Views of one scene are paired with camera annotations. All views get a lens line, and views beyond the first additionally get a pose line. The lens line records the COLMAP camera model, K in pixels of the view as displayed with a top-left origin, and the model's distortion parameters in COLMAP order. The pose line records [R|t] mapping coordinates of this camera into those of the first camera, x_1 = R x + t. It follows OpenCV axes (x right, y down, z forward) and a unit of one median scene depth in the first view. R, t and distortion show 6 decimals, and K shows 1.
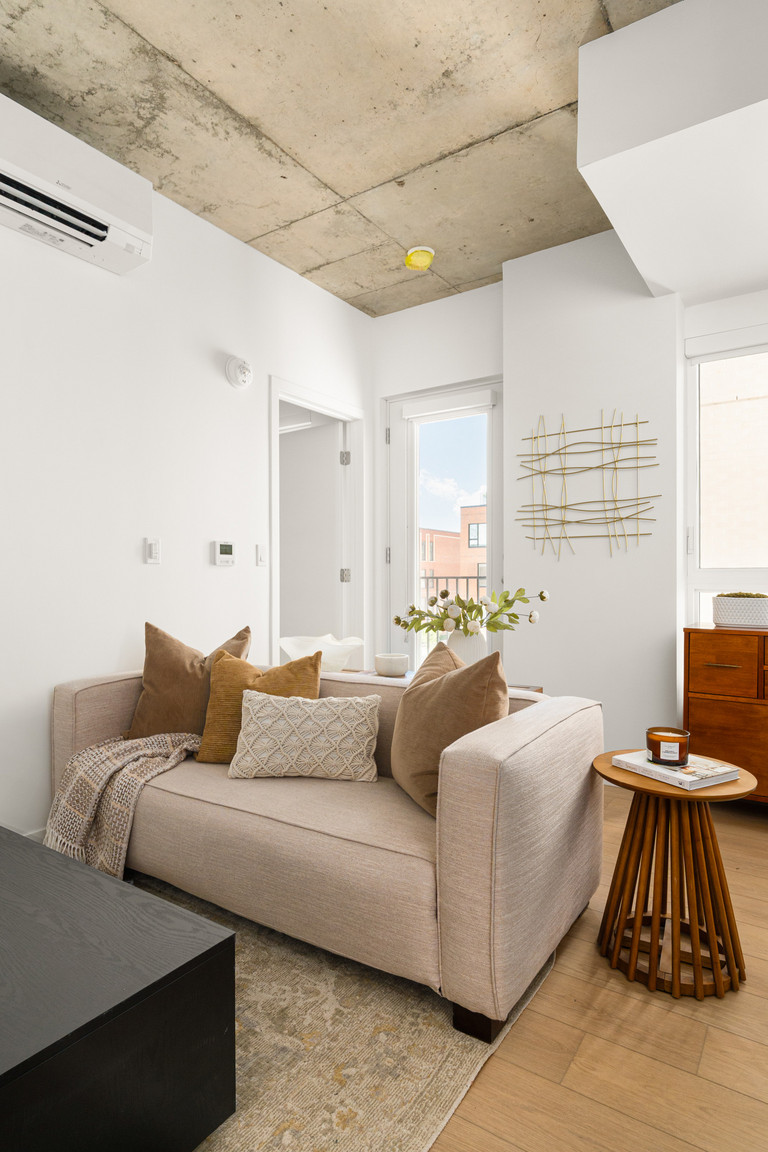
lens RADIAL K [[635.5, 0, 384.0], [0, 635.5, 576.0], [0, 0, 1]] dist [0.001245, 0.000193]
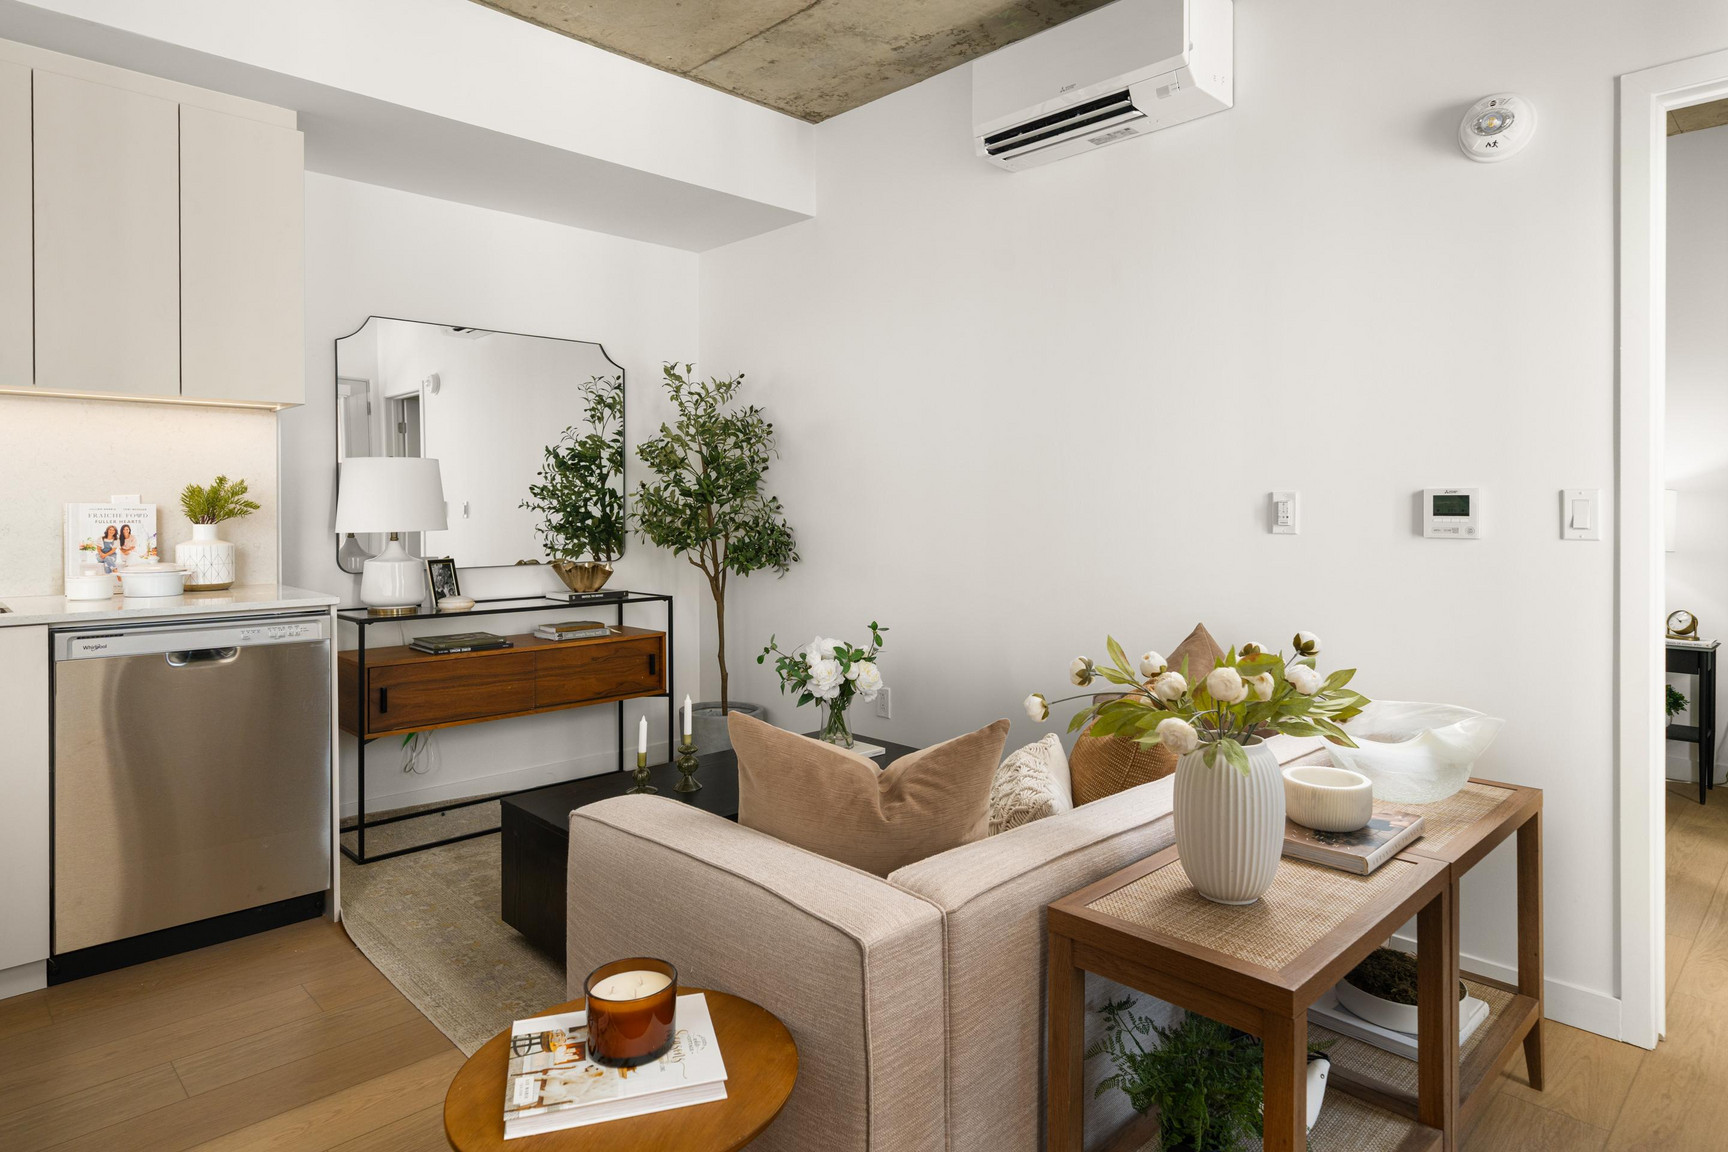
lens RADIAL K [[976.2, 0, 865.2], [0, 976.2, 503.4], [0, 0, 1]] dist [0.000525, 0.000252]
pose [[-0.185982, 0.002374, -0.982550, 0.651368], [0.006363, 0.999979, 0.001212, -0.052555], [0.982533, -0.006026, -0.185993, 0.773942]]
